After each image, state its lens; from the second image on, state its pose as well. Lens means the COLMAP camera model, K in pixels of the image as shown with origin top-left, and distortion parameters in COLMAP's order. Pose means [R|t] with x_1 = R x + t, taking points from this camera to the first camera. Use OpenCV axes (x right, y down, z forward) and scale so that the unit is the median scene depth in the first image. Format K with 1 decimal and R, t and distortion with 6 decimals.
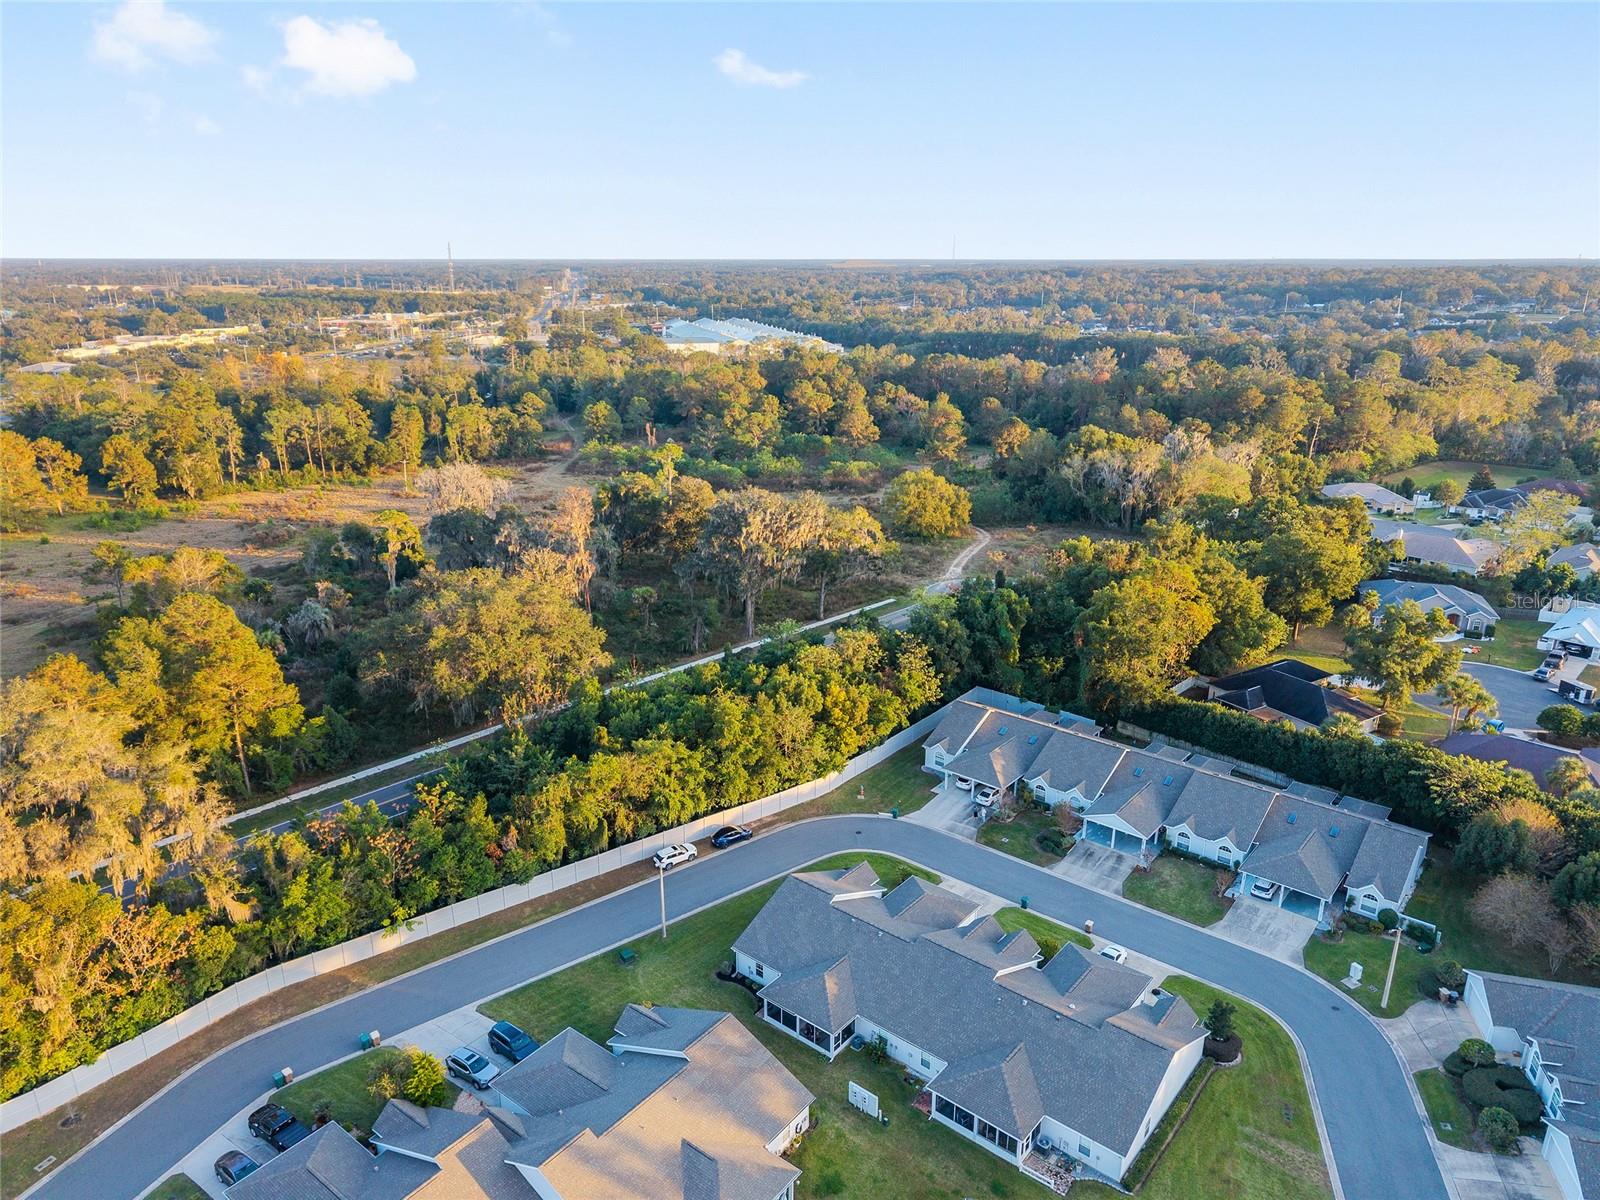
lens RADIAL K [[1054.1, 0, 798.3], [0, 1054.1, 602.0], [0, 0, 1]] dist [0.062237, -0.083998]
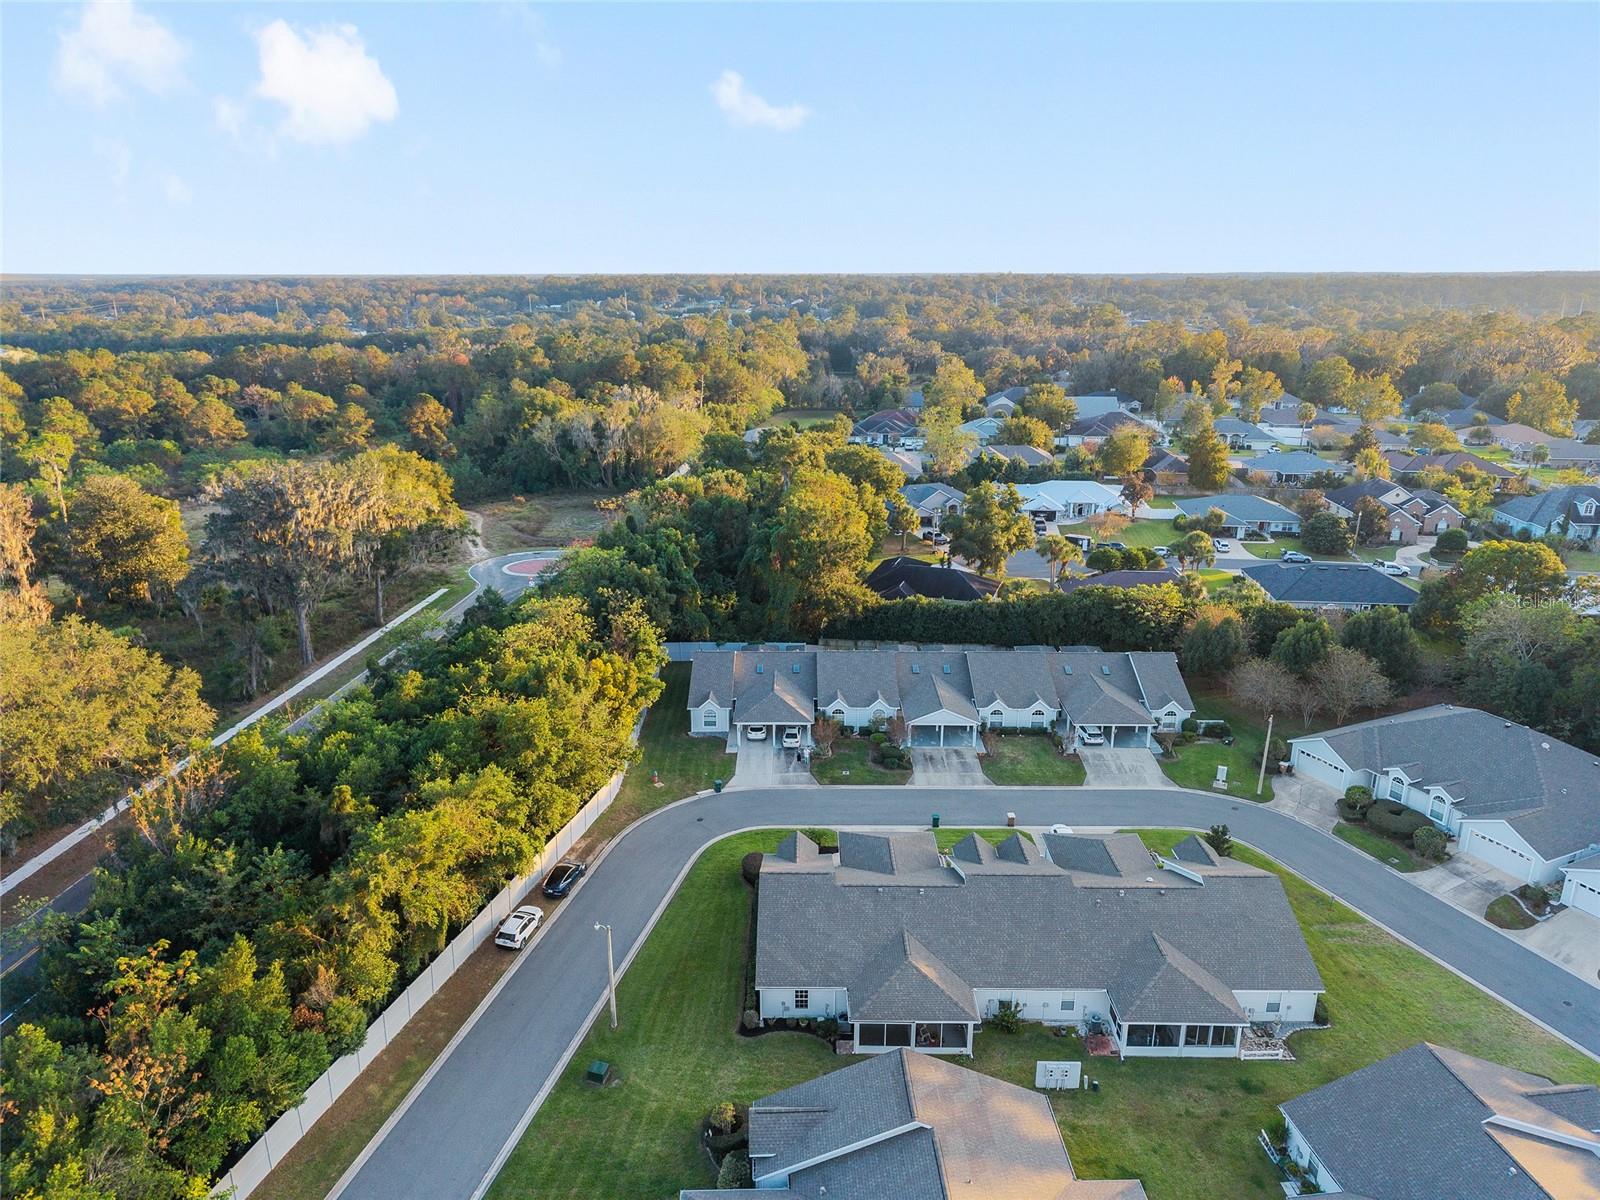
lens RADIAL K [[1054.1, 0, 798.3], [0, 1054.1, 602.0], [0, 0, 1]] dist [0.062237, -0.083998]
pose [[0.781361, -0.190597, 0.594262, -0.339832], [0.195465, 0.979053, 0.057004, 0.026192], [-0.592679, 0.071617, 0.802249, 0.309016]]
